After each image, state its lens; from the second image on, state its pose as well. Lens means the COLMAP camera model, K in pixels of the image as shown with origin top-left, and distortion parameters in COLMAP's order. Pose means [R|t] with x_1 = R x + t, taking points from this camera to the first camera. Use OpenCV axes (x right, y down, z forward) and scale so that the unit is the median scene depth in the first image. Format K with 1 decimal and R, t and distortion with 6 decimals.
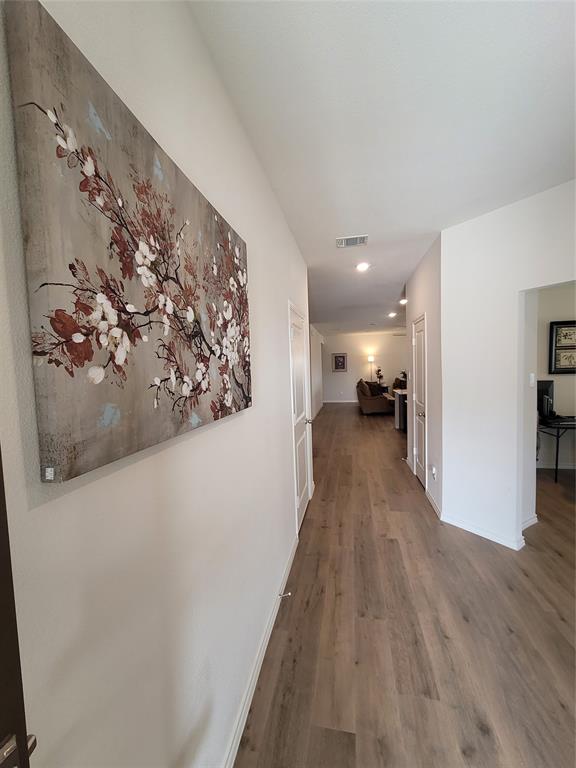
lens RADIAL K [[316.5, 0, 286.1], [0, 316.5, 386.2], [0, 0, 1]] dist [-0.004049, 0.000700]
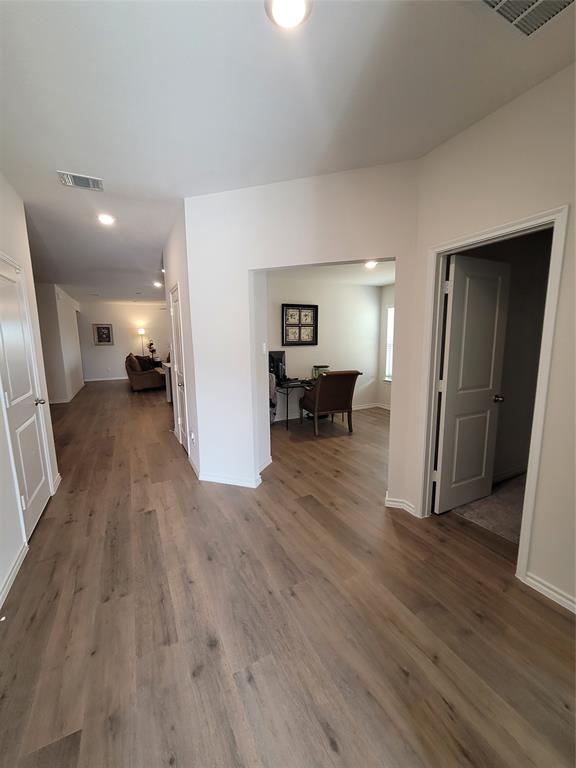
lens RADIAL K [[316.5, 0, 286.1], [0, 316.5, 386.2], [0, 0, 1]] dist [-0.004049, 0.000700]
pose [[0.783272, -0.071793, 0.617520, 0.074397], [0.023534, 0.996022, 0.085946, 0.018896], [-0.621233, -0.052787, 0.781846, -0.011078]]
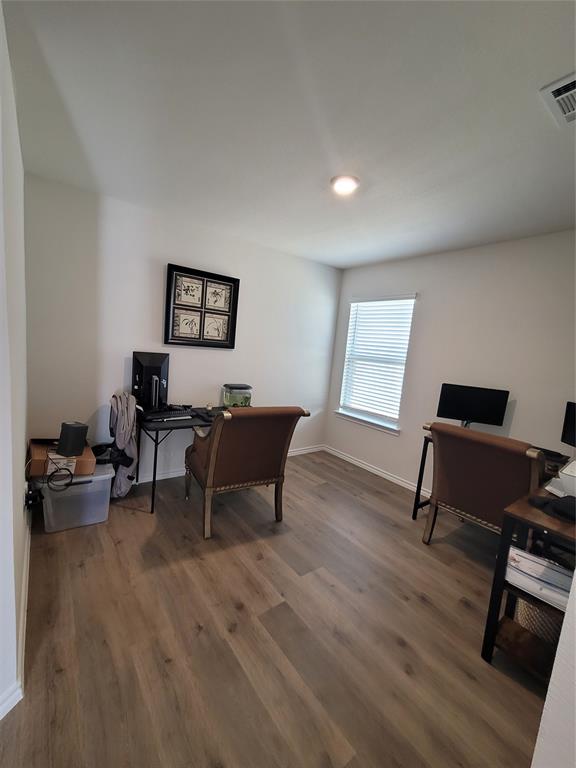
lens RADIAL K [[316.5, 0, 286.1], [0, 316.5, 386.2], [0, 0, 1]] dist [-0.004049, 0.000700]
pose [[0.650050, -0.008599, 0.759843, 0.702201], [-0.065963, 0.995523, 0.067698, -0.016502], [-0.757023, -0.094129, 0.646573, 0.518008]]
